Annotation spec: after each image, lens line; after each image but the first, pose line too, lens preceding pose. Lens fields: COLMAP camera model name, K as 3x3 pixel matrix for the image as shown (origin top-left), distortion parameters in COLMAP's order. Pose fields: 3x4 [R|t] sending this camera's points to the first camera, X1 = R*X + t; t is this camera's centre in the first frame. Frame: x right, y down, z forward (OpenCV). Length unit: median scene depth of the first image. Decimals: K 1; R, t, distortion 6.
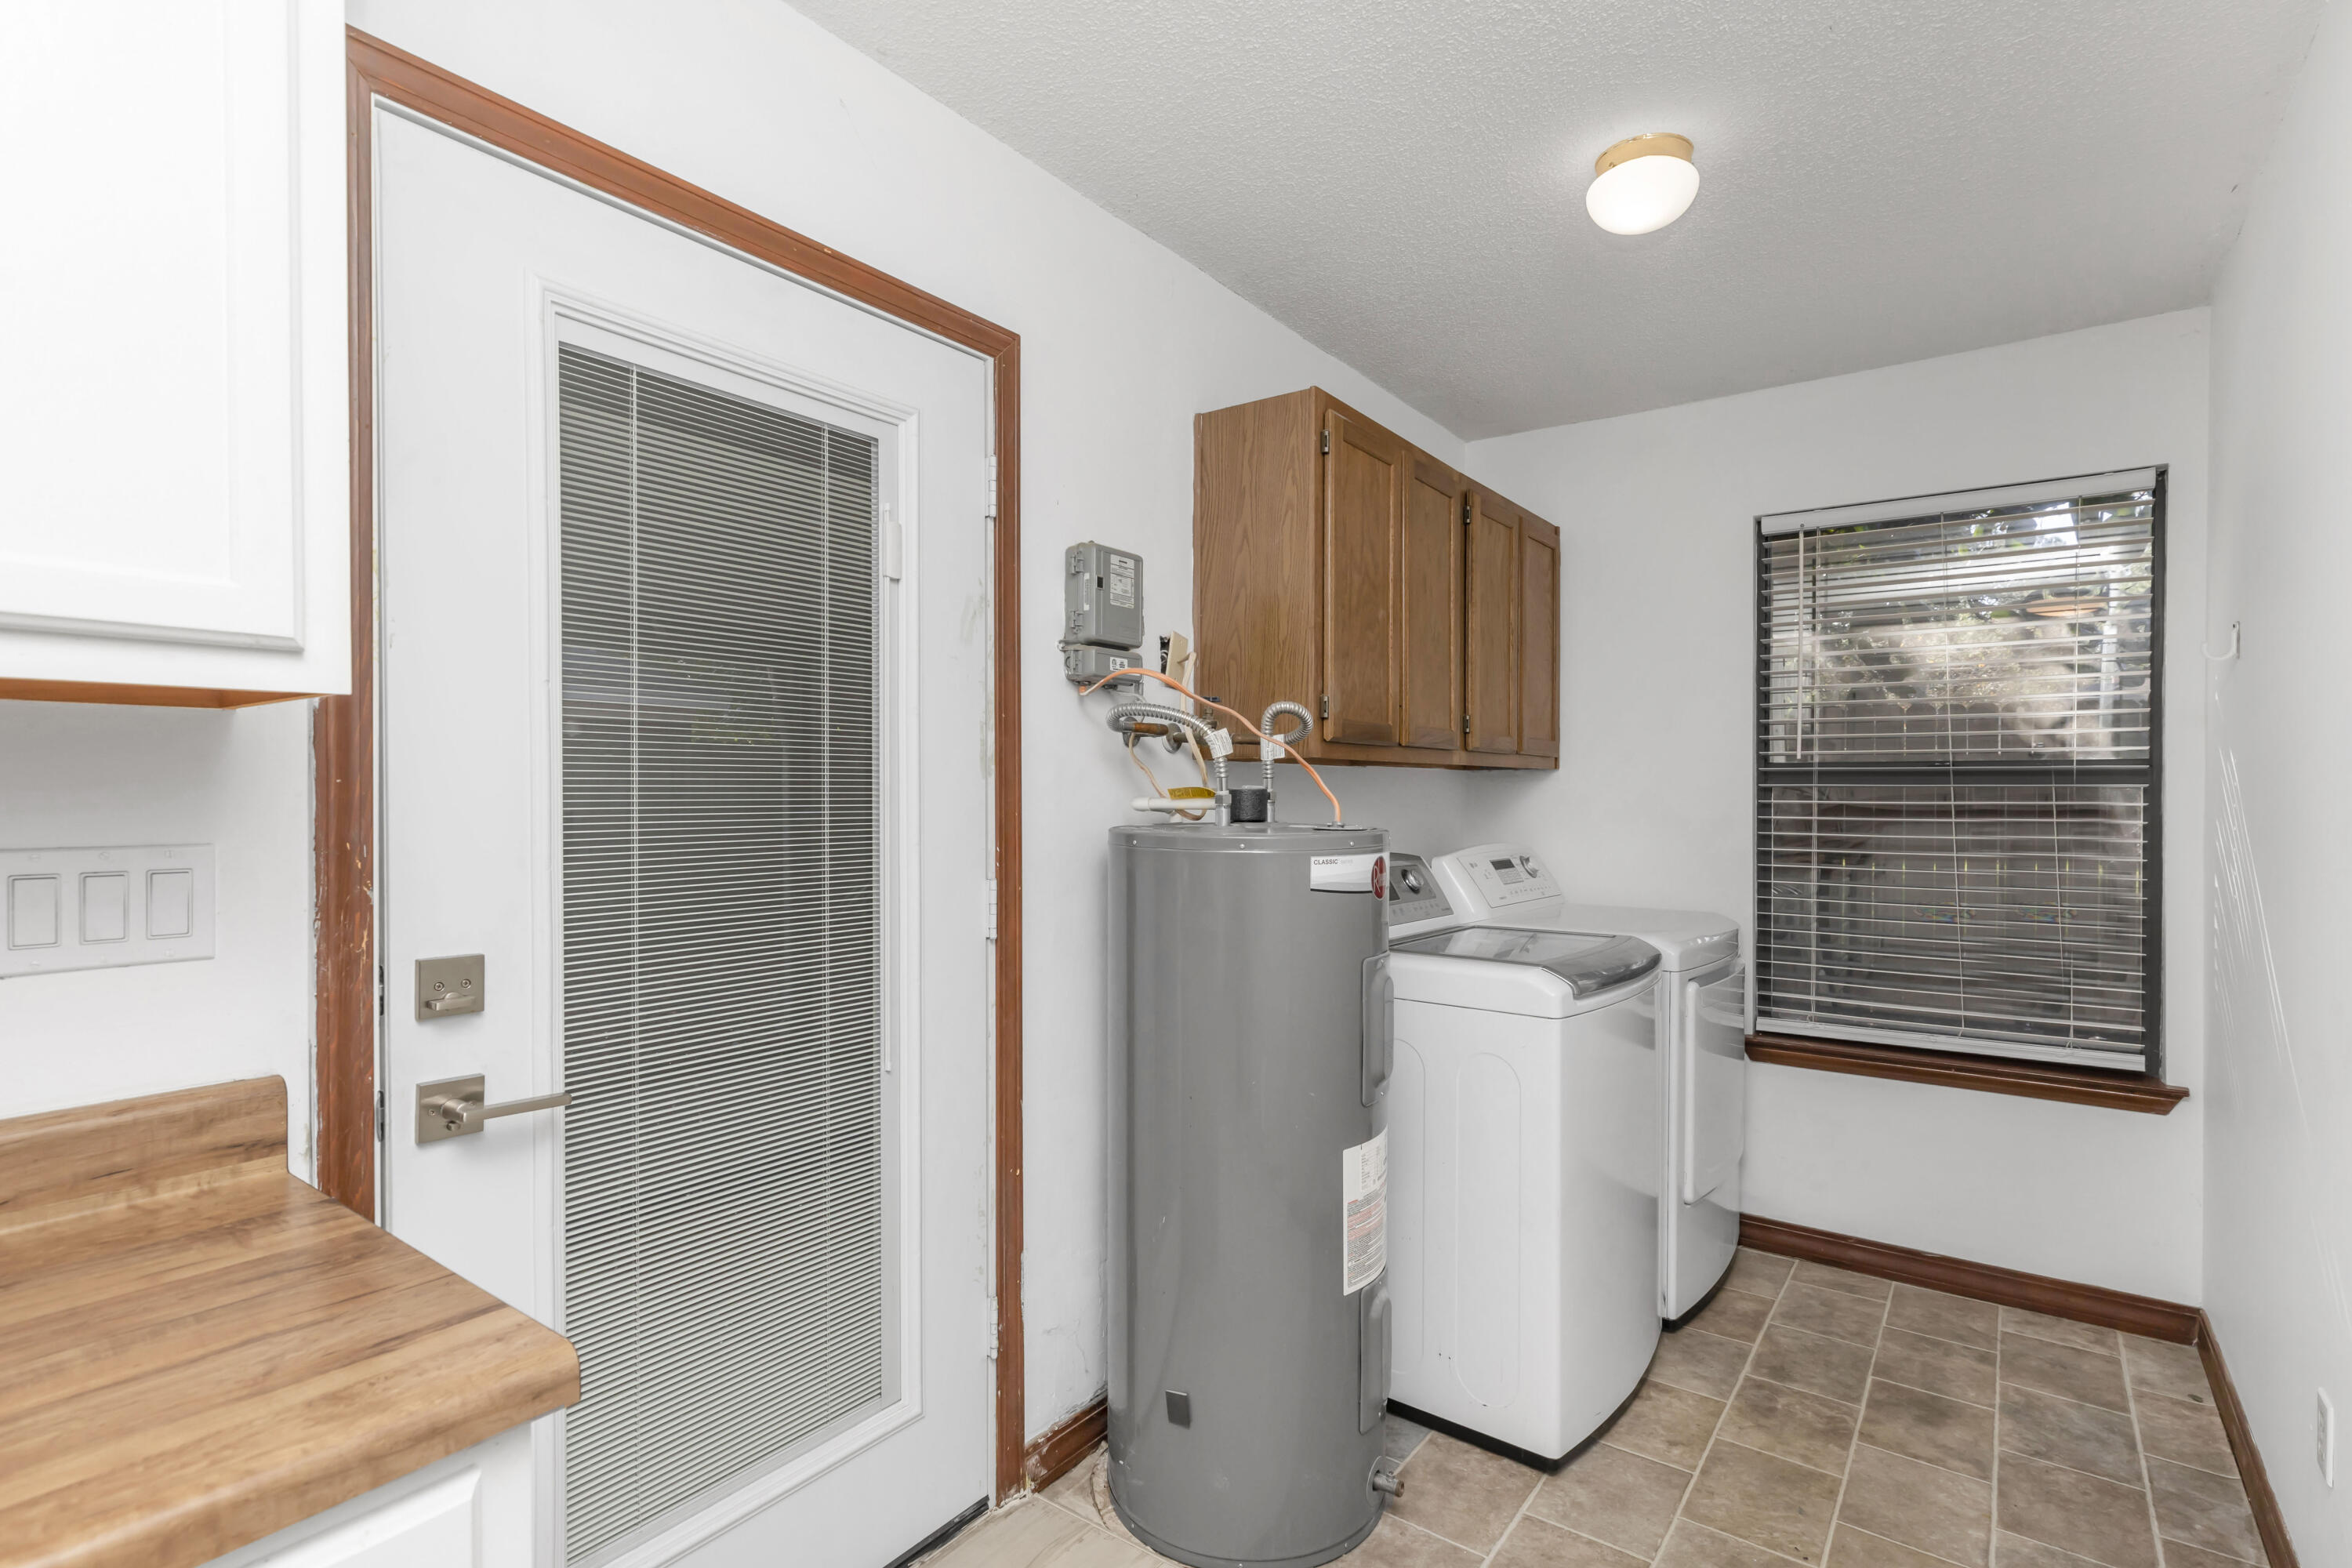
lens RADIAL K [[1122.0, 0, 1191.8], [0, 1122.0, 794.6], [0, 0, 1]] dist [-0.002265, 0.001080]
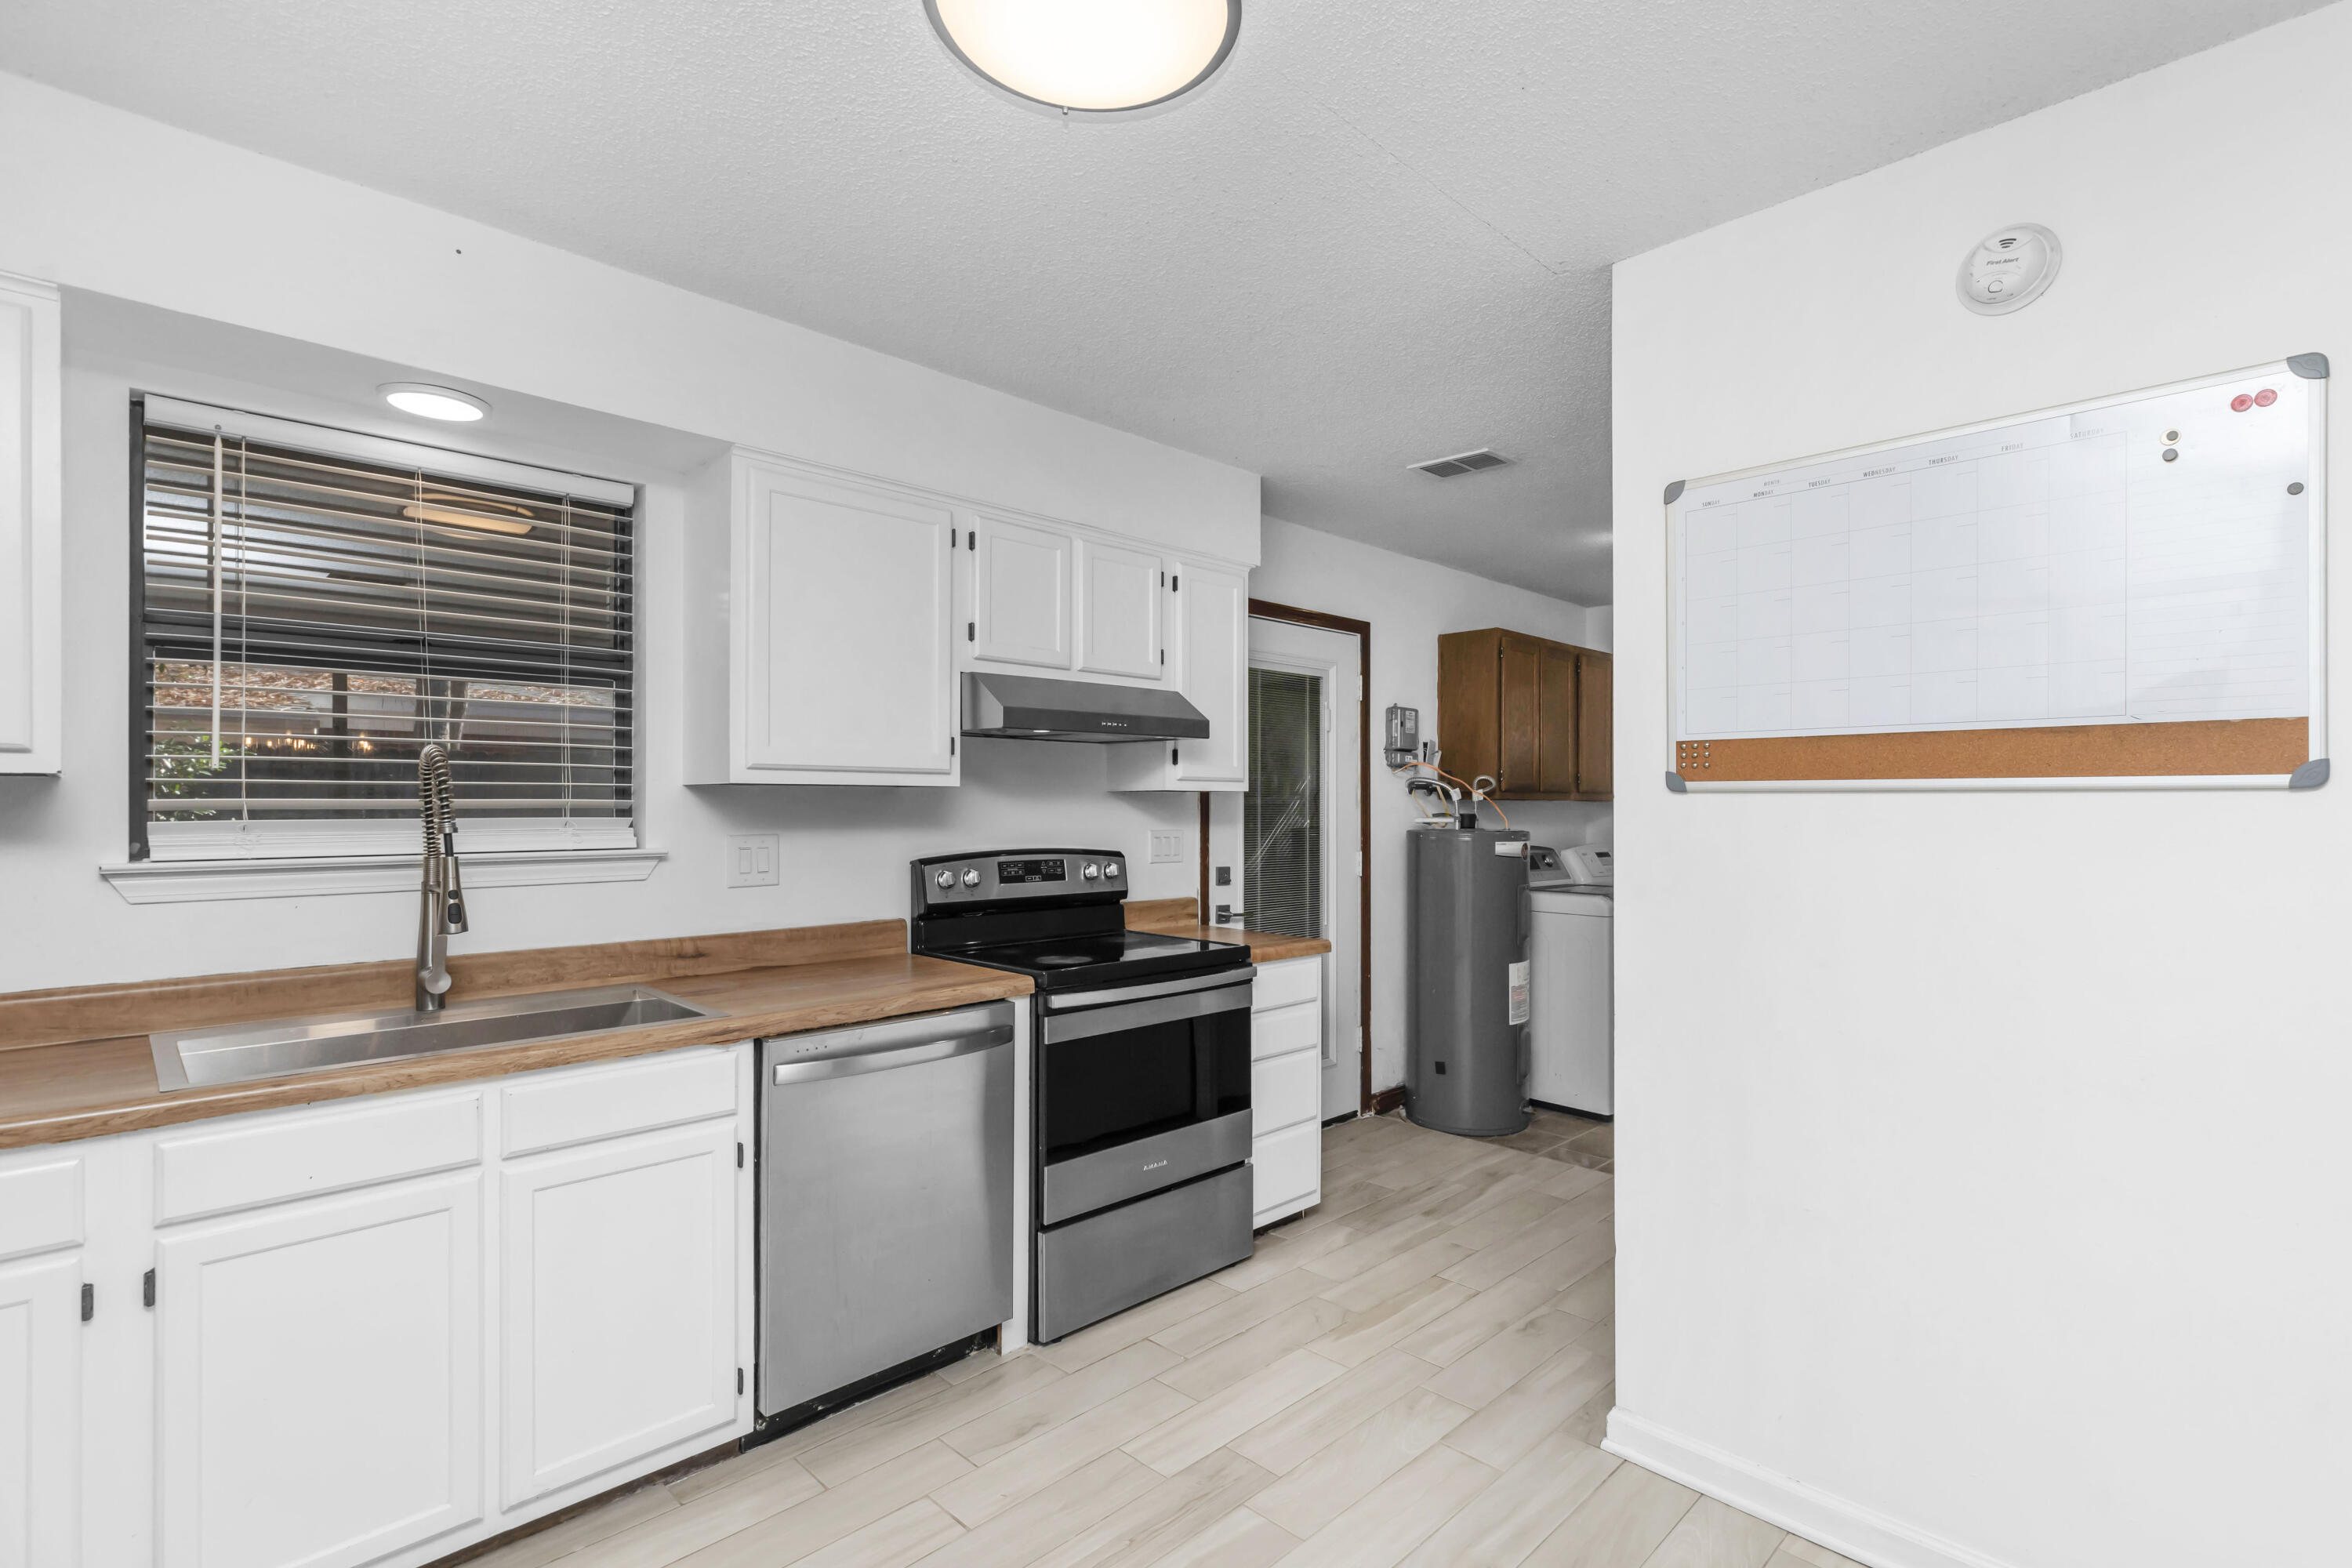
lens RADIAL K [[1122.0, 0, 1241.0], [0, 1122.0, 805.6], [0, 0, 1]] dist [-0.002265, 0.001080]
pose [[0.993599, -0.000436, -0.112968, -0.146236], [-0.000608, 0.999957, -0.009214, 0.000218], [0.112967, 0.009224, 0.993556, -1.294519]]
